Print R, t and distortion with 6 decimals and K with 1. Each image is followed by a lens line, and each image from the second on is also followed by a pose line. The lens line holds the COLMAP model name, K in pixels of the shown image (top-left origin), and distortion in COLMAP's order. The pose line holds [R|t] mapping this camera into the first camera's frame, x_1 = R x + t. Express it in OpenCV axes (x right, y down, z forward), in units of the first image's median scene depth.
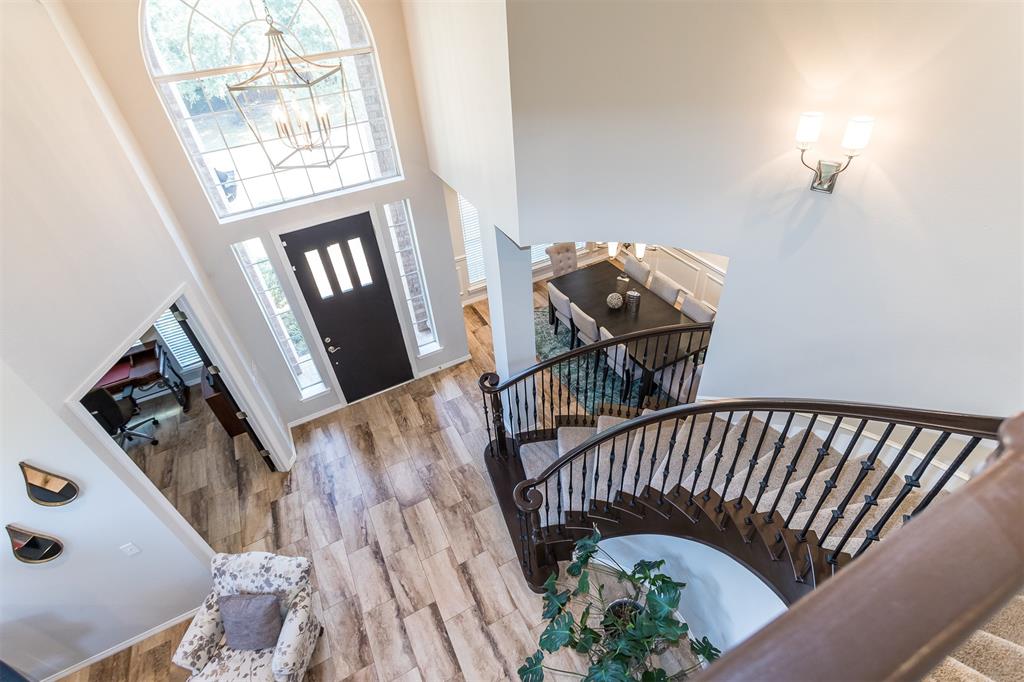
lens RADIAL K [[488.6, 0, 510.2], [0, 488.6, 343.9], [0, 0, 1]] dist [0.005185, 0.000995]
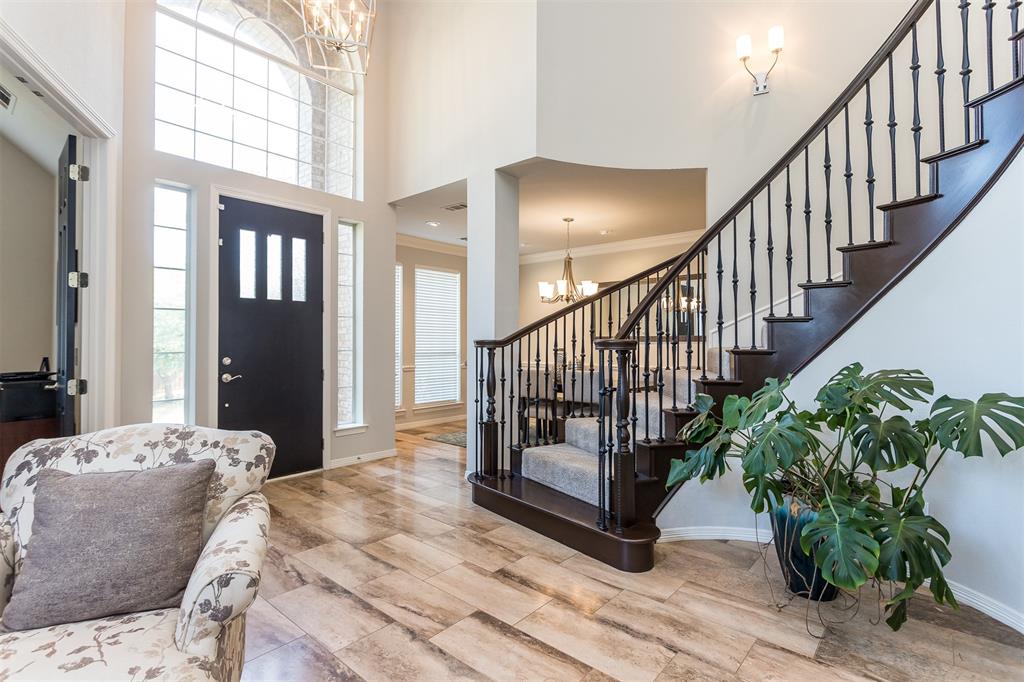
lens RADIAL K [[494.6, 0, 512.0], [0, 494.6, 341.0], [0, 0, 1]] dist [0.000704, -0.000902]
pose [[0.926921, 0.067682, 0.369102, -0.302179], [0.187029, 0.769402, -0.610770, 0.574641], [-0.325326, 0.635169, 0.700517, 0.401403]]
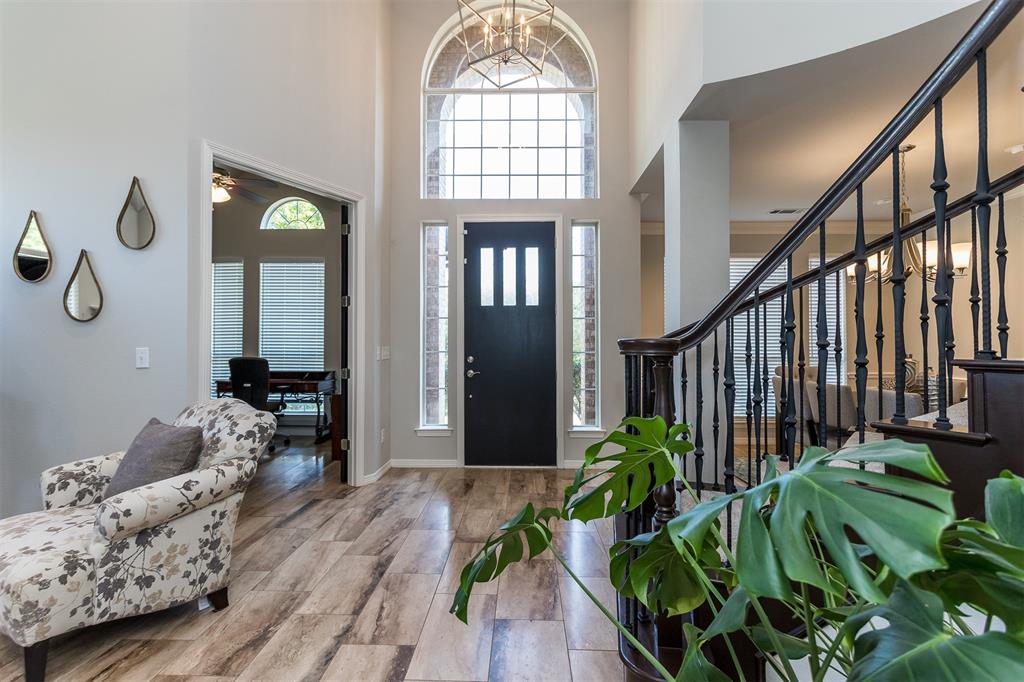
lens RADIAL K [[489.8, 0, 507.3], [0, 489.8, 335.5], [0, 0, 1]] dist [-0.000326, 0.000774]
pose [[0.871246, 0.060171, -0.487144, 0.115606], [-0.355684, 0.761329, -0.542095, 0.474576], [0.338259, 0.645567, 0.684707, 0.479966]]
